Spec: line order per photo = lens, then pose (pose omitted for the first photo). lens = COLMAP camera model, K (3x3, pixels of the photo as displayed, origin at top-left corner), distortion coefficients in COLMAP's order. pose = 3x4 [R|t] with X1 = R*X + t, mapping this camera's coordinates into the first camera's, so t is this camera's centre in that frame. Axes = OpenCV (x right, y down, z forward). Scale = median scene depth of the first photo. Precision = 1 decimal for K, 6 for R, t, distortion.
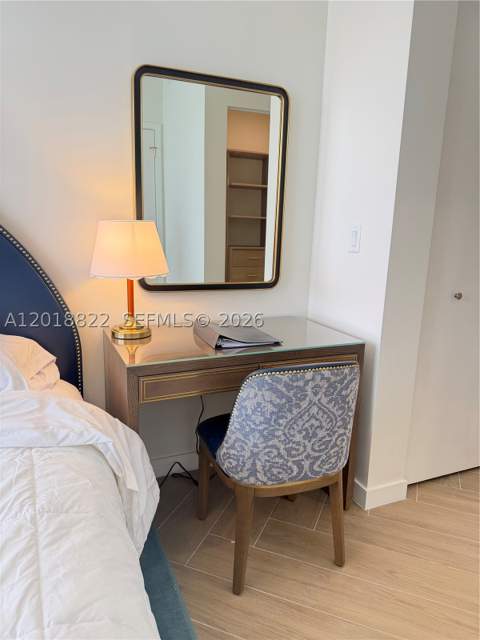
lens RADIAL K [[465.8, 0, 240.0], [0, 465.8, 320.0], [0, 0, 1]] dist [0.072980, -0.155550]
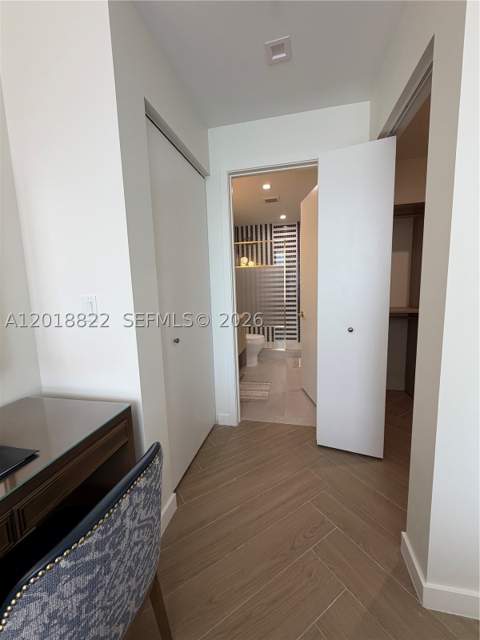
lens RADIAL K [[256.7, 0, 240.0], [0, 256.7, 320.0], [0, 0, 1]] dist [0.002090, 0.000447]
pose [[0.591285, -0.149396, 0.792504, -0.021025], [0.215833, 0.976160, 0.022985, -0.129133], [-0.777045, 0.157458, 0.609433, 0.560378]]
